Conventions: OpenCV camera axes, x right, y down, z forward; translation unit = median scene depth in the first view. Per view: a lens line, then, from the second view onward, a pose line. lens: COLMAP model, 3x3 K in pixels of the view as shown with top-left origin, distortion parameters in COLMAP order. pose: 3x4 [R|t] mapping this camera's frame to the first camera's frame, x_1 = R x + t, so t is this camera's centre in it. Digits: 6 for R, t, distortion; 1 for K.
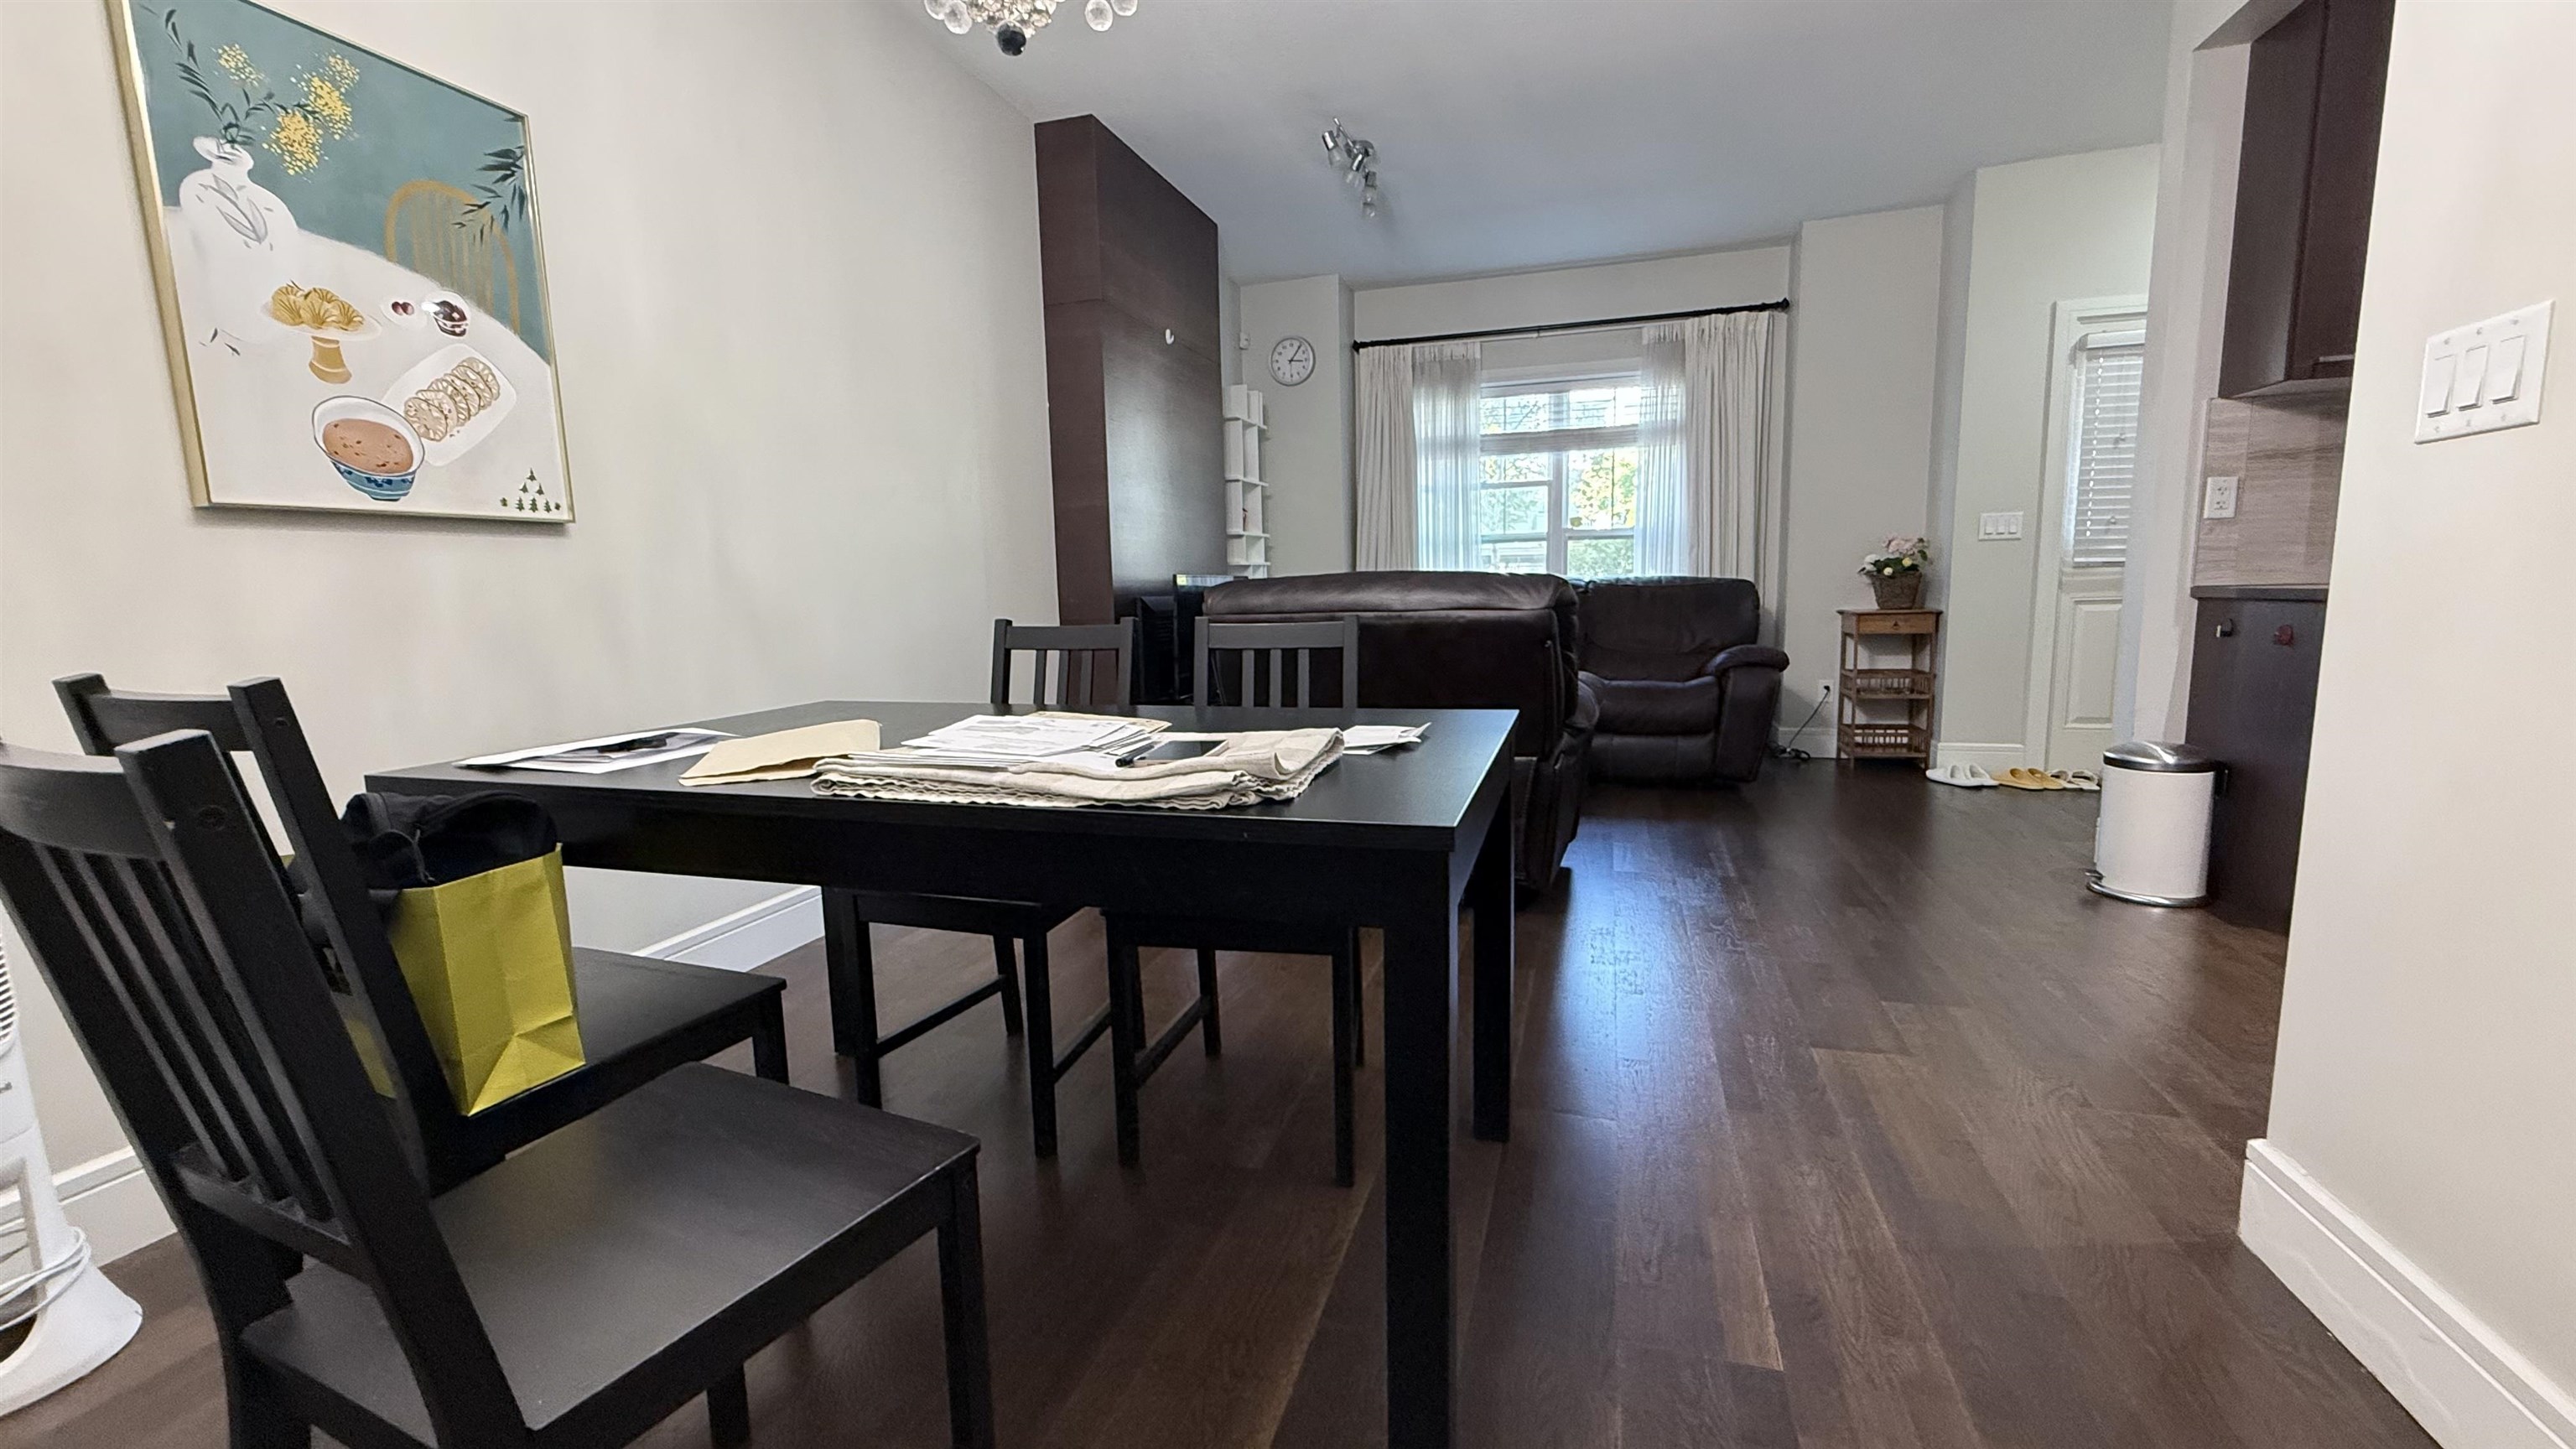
lens RADIAL K [[1026.3, 0, 1288.0], [0, 1026.3, 724.5], [0, 0, 1]] dist [0.000096, 0.000155]
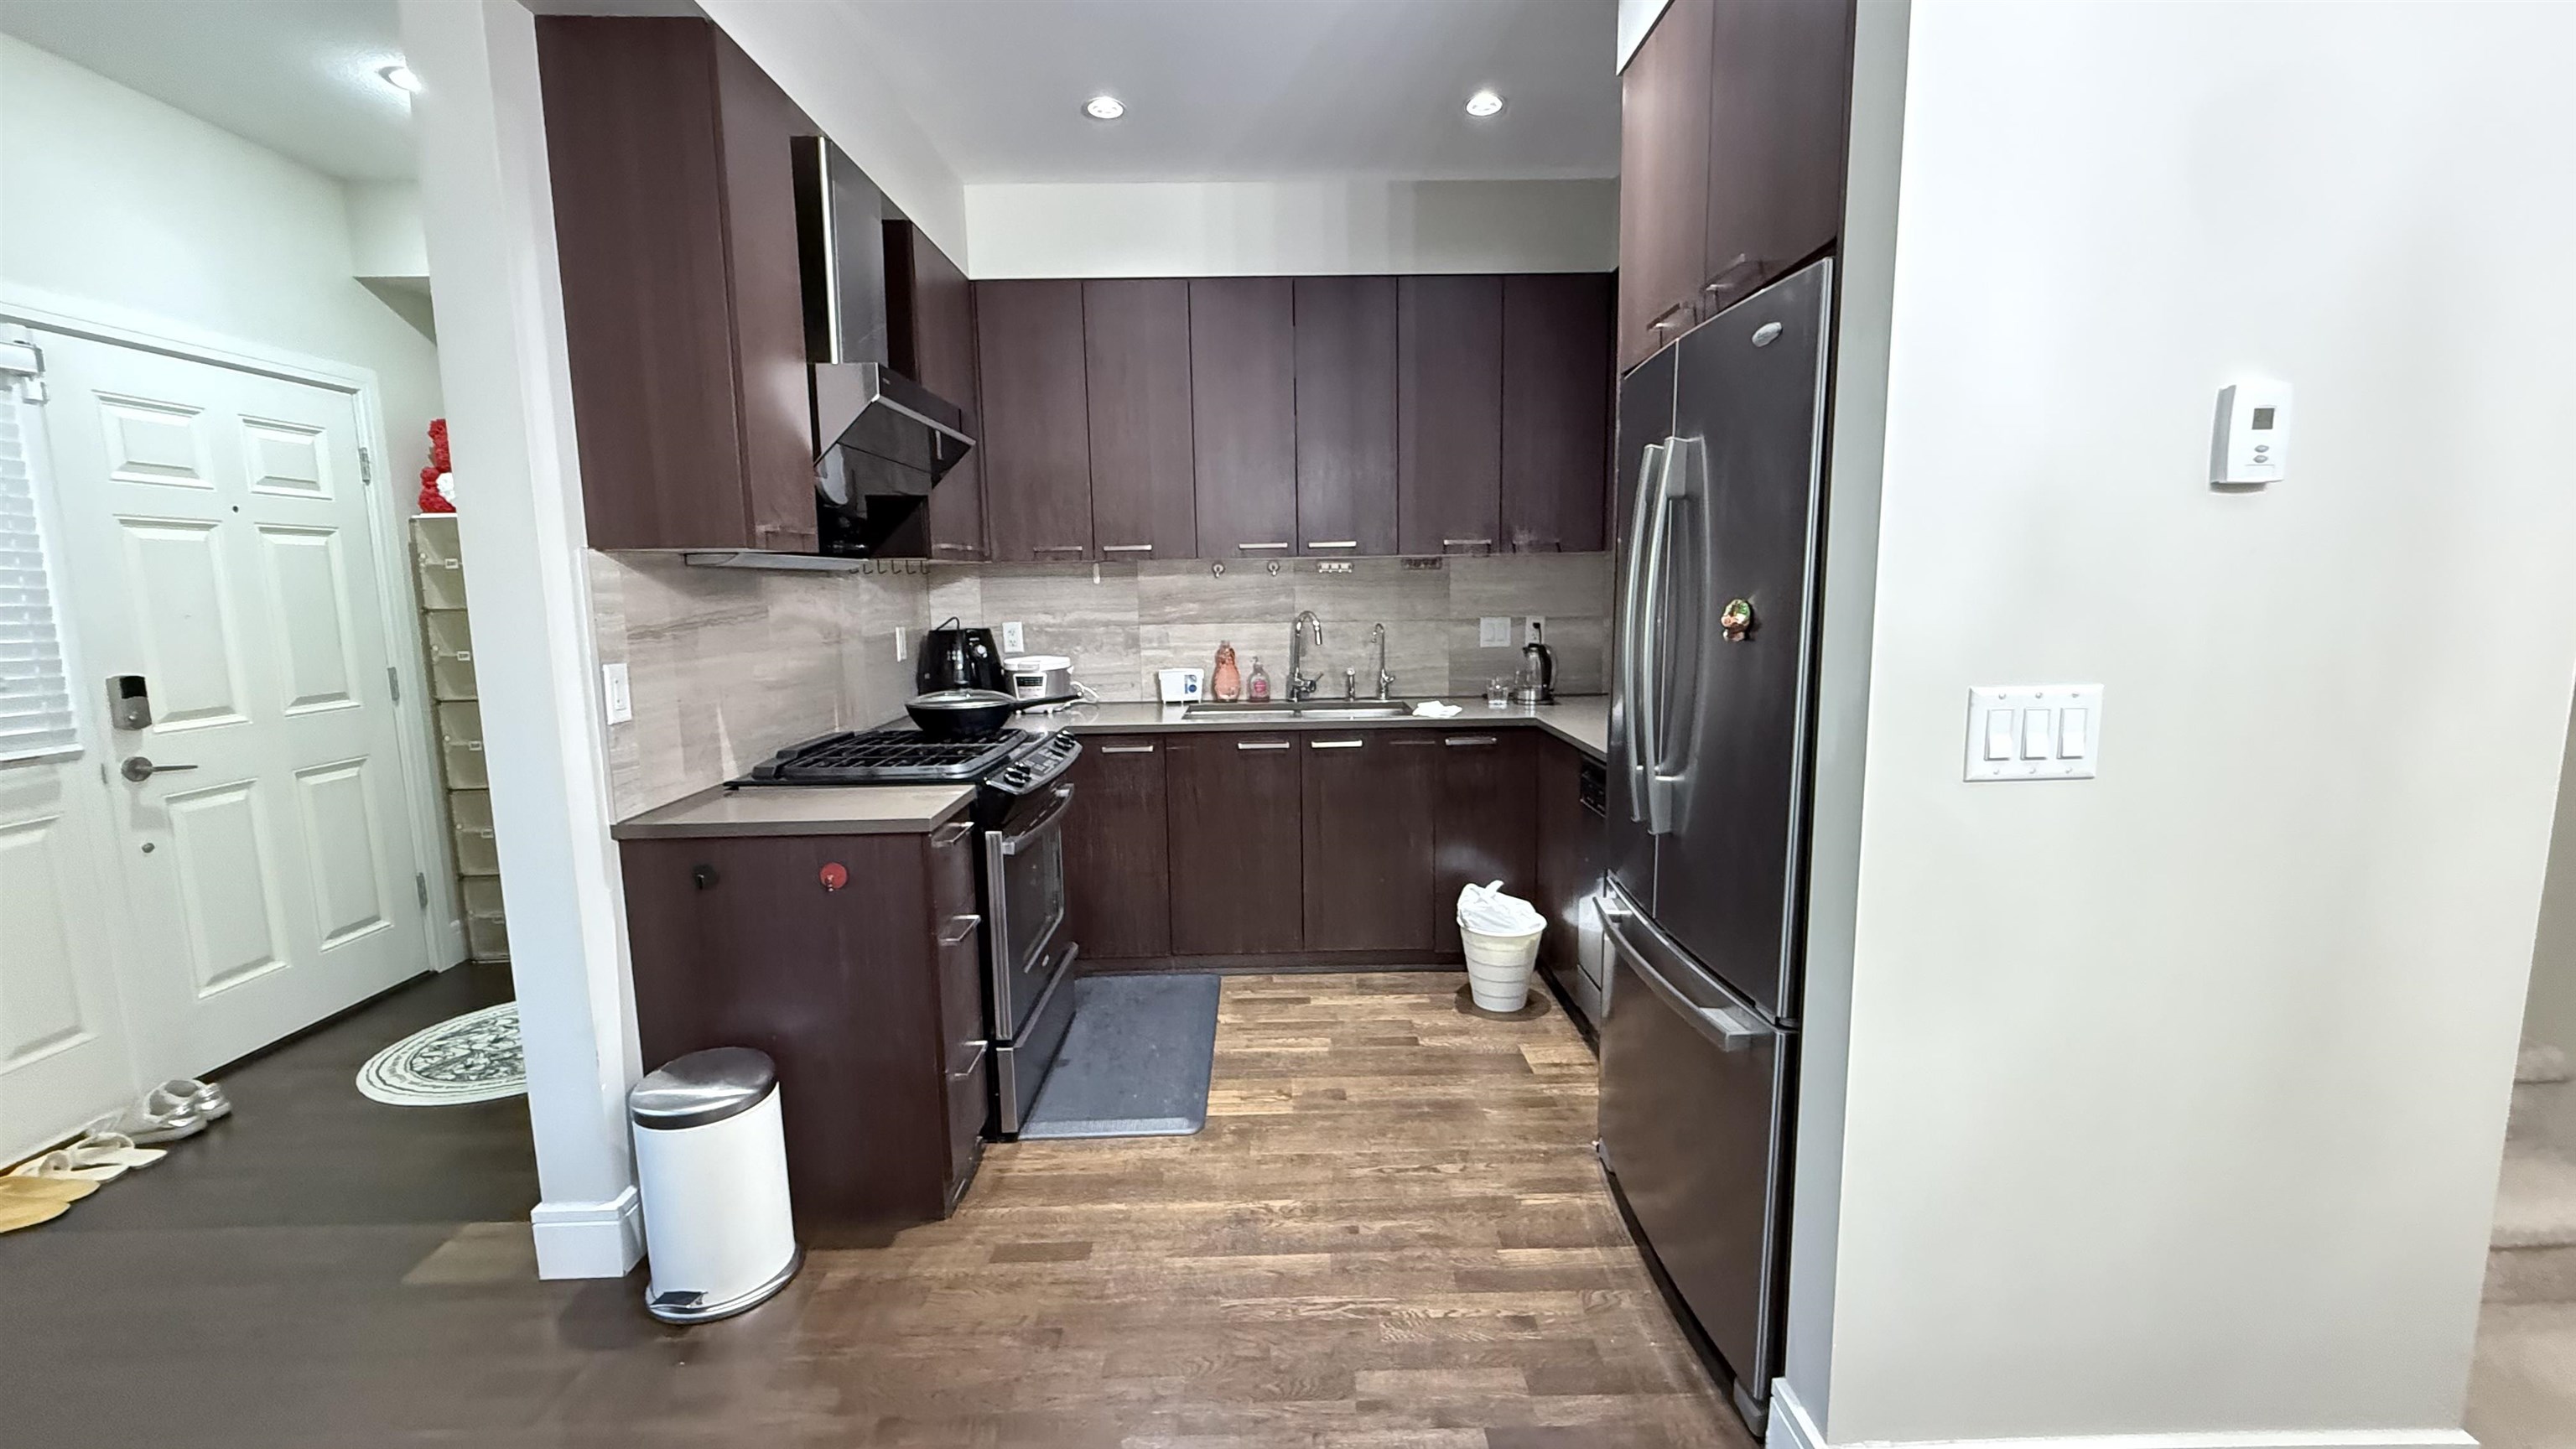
lens RADIAL K [[1026.3, 0, 1288.0], [0, 1026.3, 724.5], [0, 0, 1]] dist [0.000096, 0.000155]
pose [[-0.315296, -0.102829, 0.943406, 0.081775], [0.148224, 0.976575, 0.155983, -0.163718], [-0.937346, 0.189016, -0.292668, 0.533227]]
